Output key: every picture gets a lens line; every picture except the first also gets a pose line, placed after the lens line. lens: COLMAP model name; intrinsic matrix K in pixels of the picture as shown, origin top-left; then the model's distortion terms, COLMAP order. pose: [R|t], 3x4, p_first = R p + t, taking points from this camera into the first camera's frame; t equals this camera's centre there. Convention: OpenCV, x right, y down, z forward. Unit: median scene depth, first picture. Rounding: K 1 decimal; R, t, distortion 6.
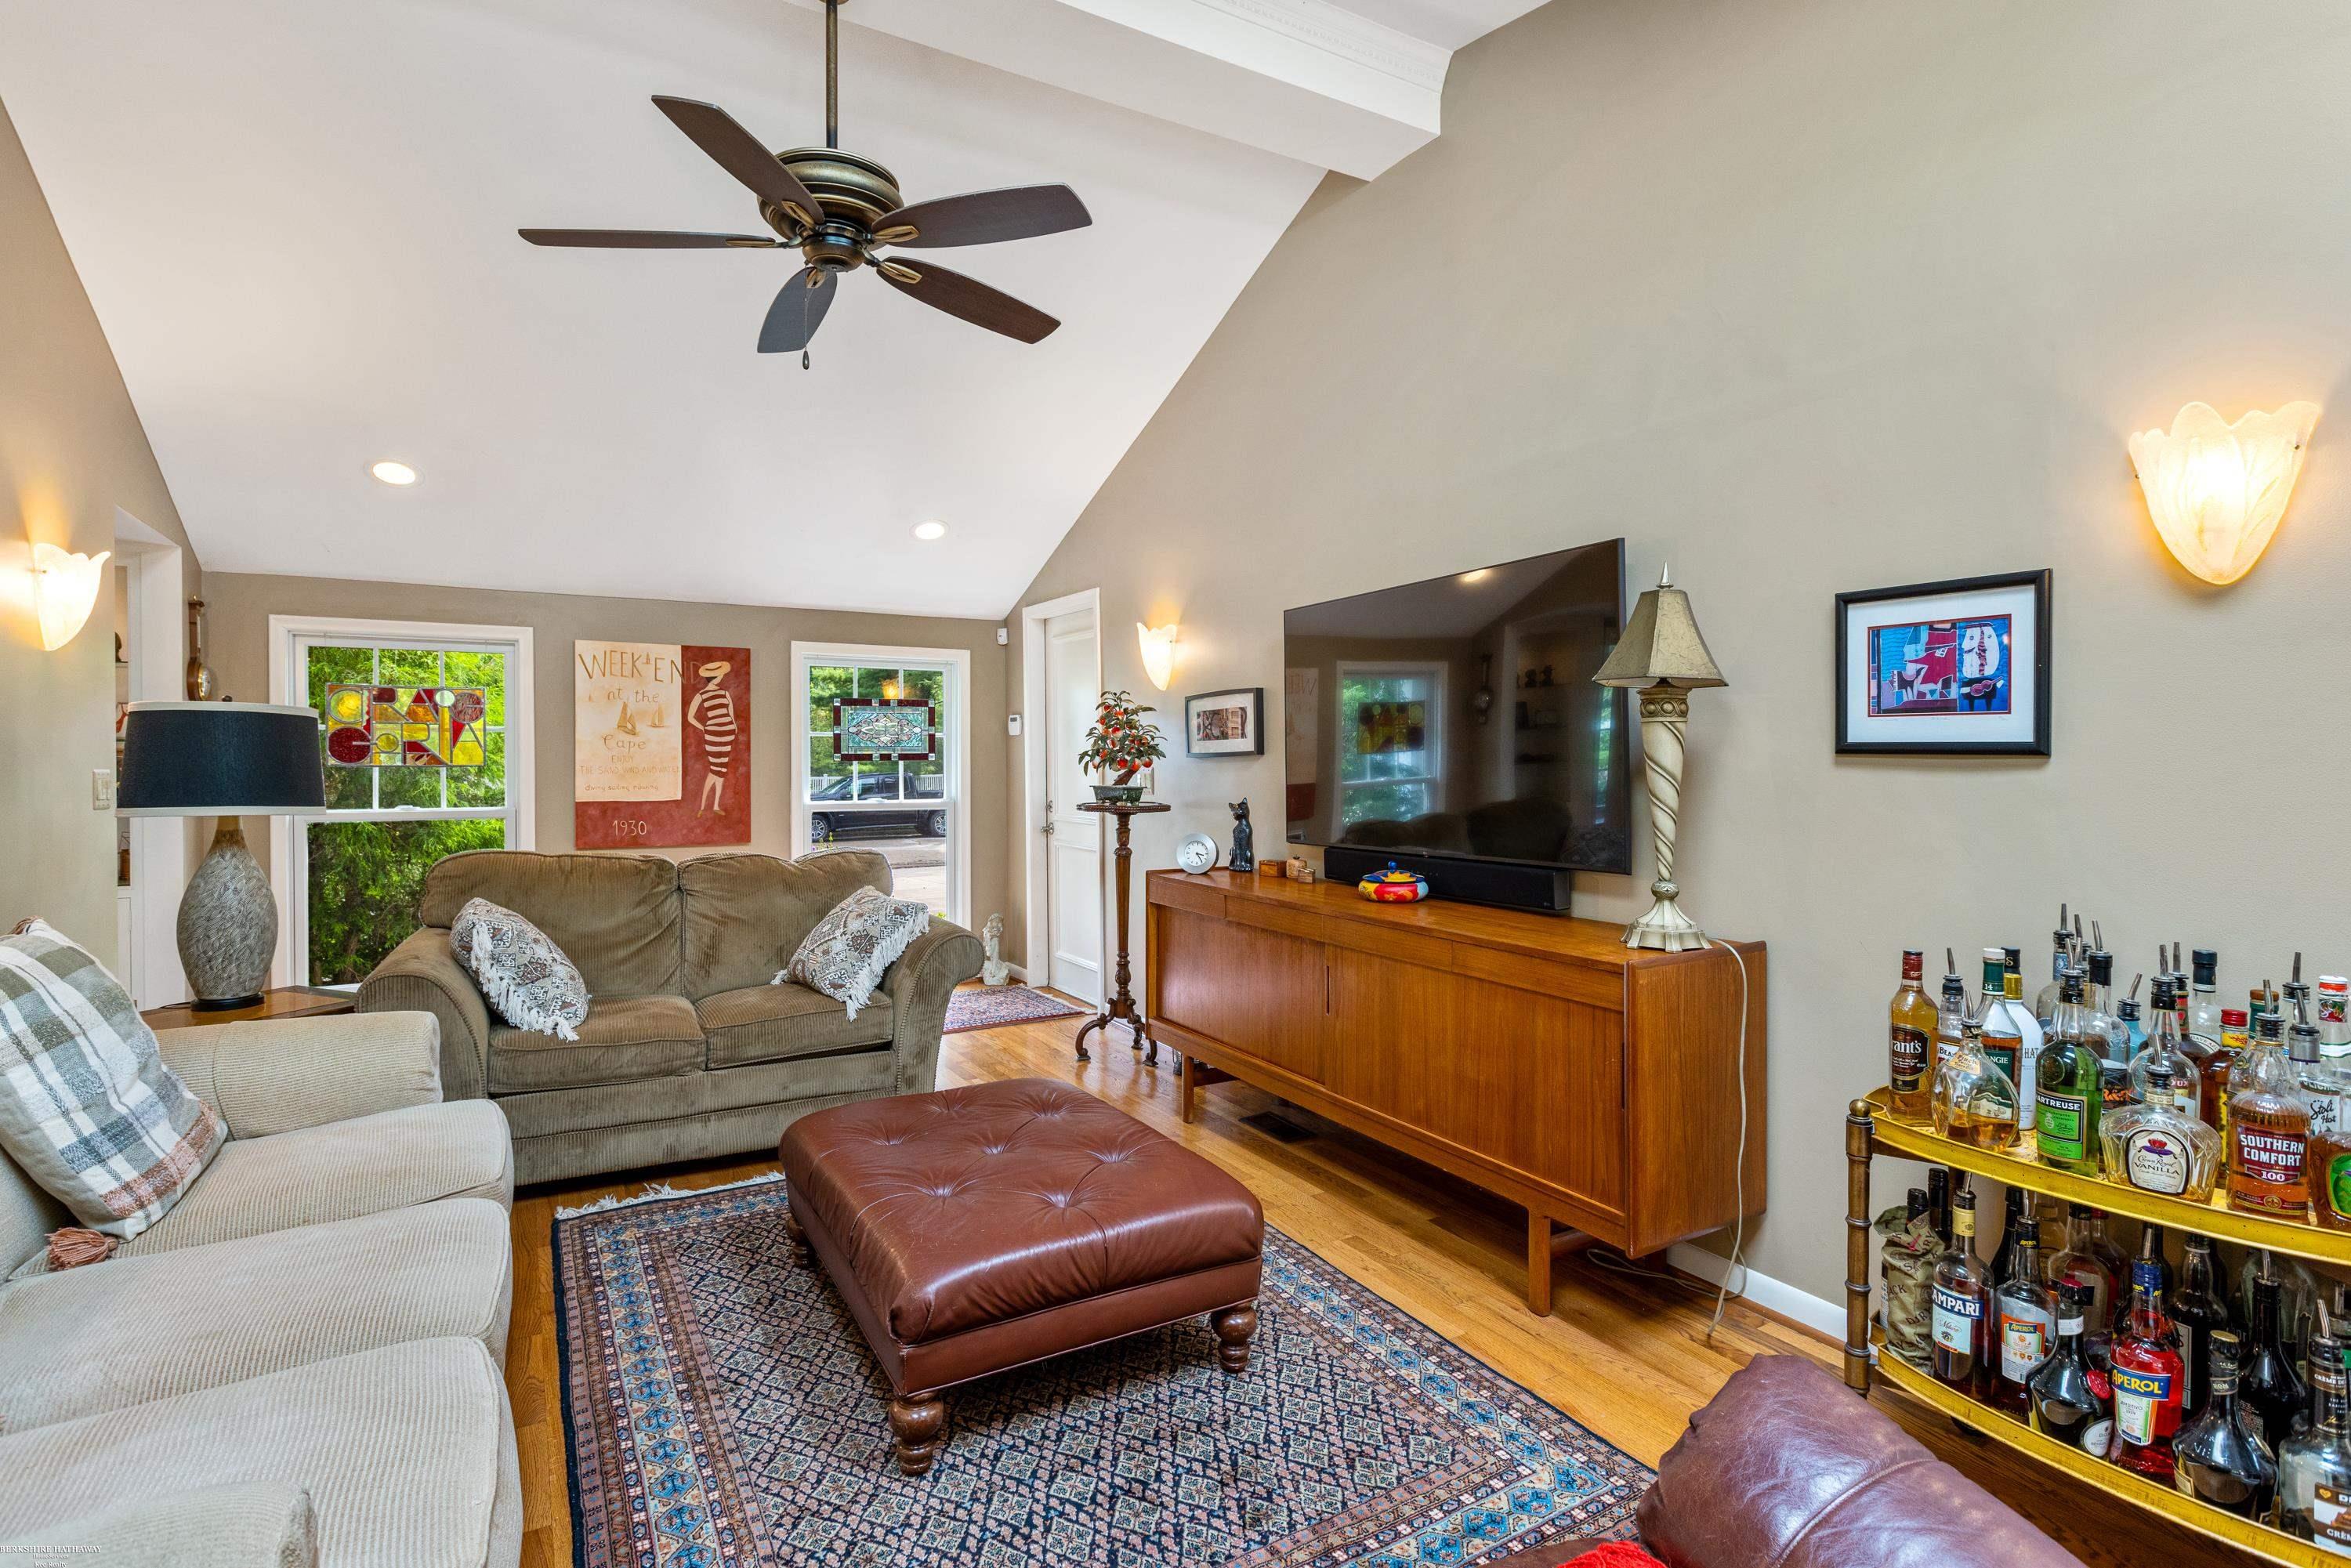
lens RADIAL K [[1139.4, 0, 1165.6], [0, 1139.4, 768.6], [0, 0, 1]] dist [0.003423, -0.004534]
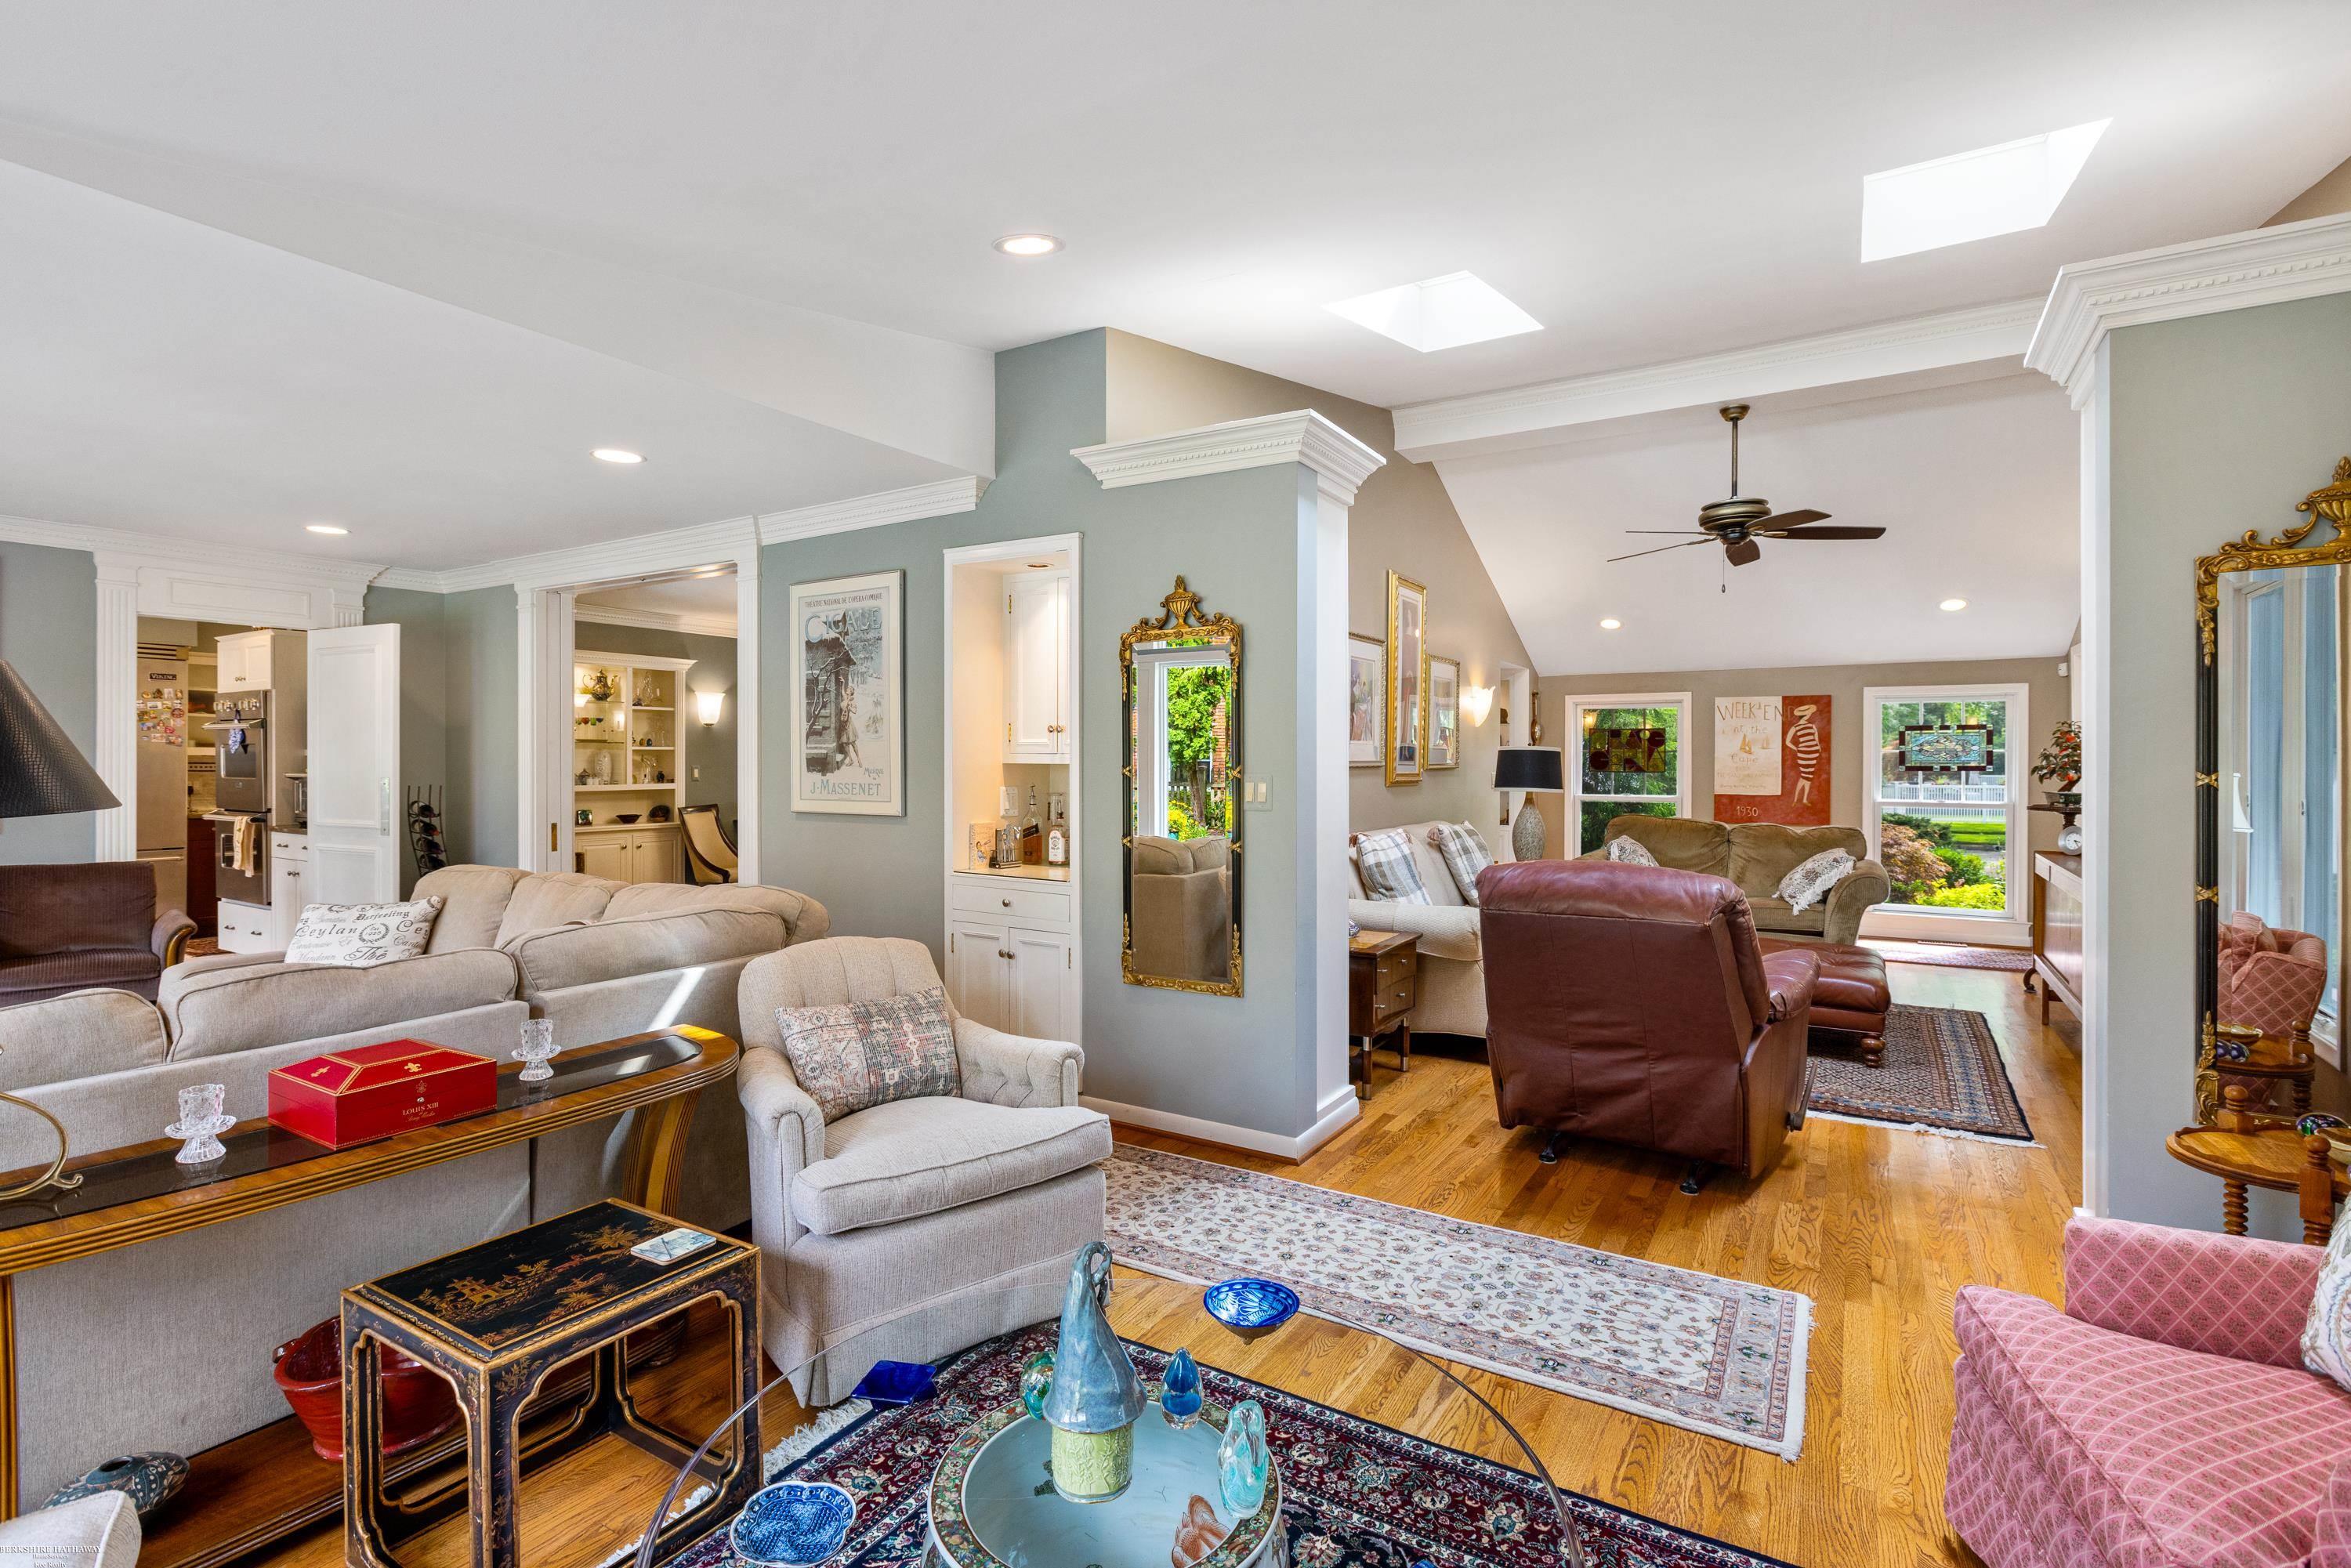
lens RADIAL K [[1139.4, 0, 1169.5], [0, 1139.4, 773.0], [0, 0, 1]] dist [0.003423, -0.004534]
pose [[0.479514, 0.011470, -0.877459, 0.564481], [-0.009604, 0.999923, 0.007822, -0.007020], [0.877481, 0.004676, 0.479588, -0.504517]]
